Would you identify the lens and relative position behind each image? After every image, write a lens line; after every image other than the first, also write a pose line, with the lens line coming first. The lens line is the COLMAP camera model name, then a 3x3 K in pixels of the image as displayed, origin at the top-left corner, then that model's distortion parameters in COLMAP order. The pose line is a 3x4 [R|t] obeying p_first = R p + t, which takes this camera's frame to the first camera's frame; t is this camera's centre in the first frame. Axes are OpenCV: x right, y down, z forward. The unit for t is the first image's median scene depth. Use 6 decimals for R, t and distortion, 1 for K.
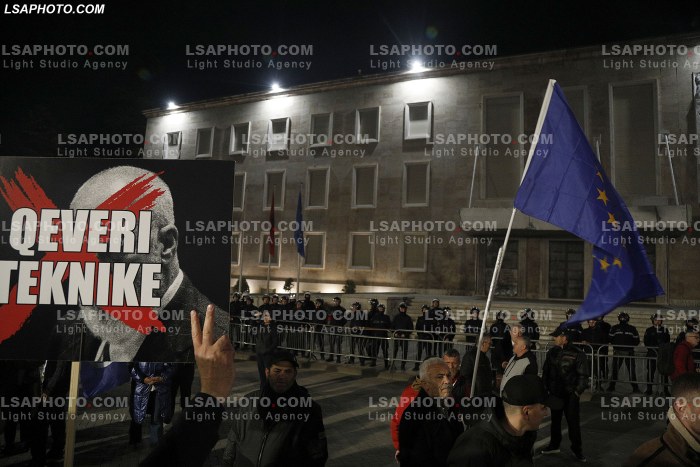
lens RADIAL K [[471.2, 0, 358.9], [0, 471.2, 235.8], [0, 0, 1]] dist [-0.106273, 0.062617]
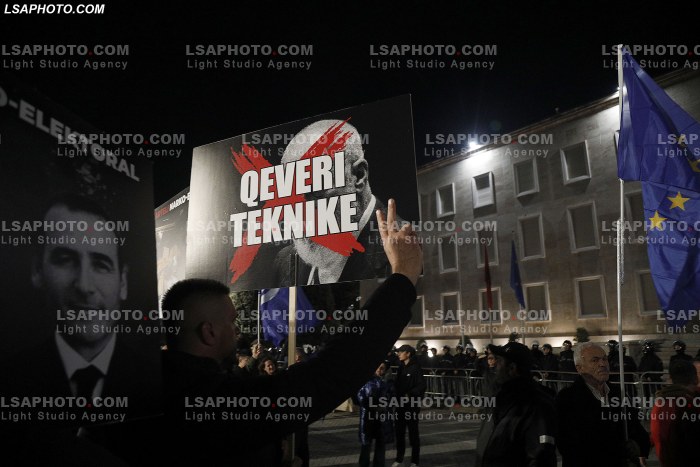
lens RADIAL K [[471.2, 0, 358.9], [0, 471.2, 235.8], [0, 0, 1]] dist [-0.106273, 0.062617]
pose [[0.892831, -0.151052, -0.424307, 0.037244], [0.094557, 0.983952, -0.151317, 0.322171], [0.440354, 0.094979, 0.892786, 0.014820]]
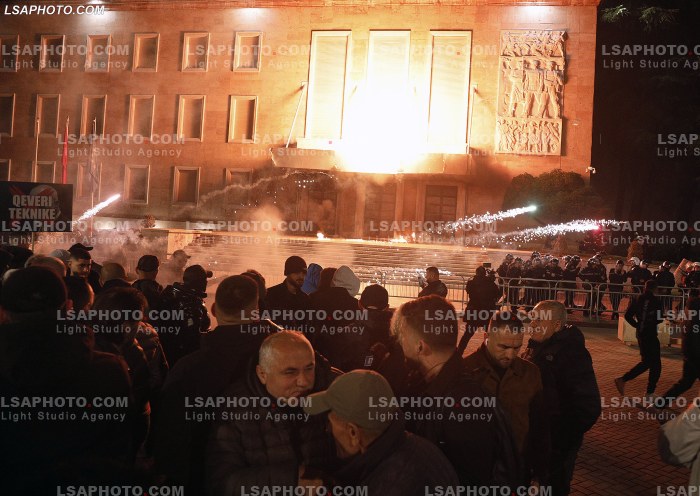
lens RADIAL K [[512.9, 0, 323.8], [0, 512.9, 223.5], [0, 0, 1]] dist [-0.046511, 0.000141]
pose [[0.967869, 0.011588, 0.251187, 0.730638], [-0.037441, 0.994443, 0.098392, -0.334145], [-0.248651, -0.104636, 0.962925, -3.811060]]
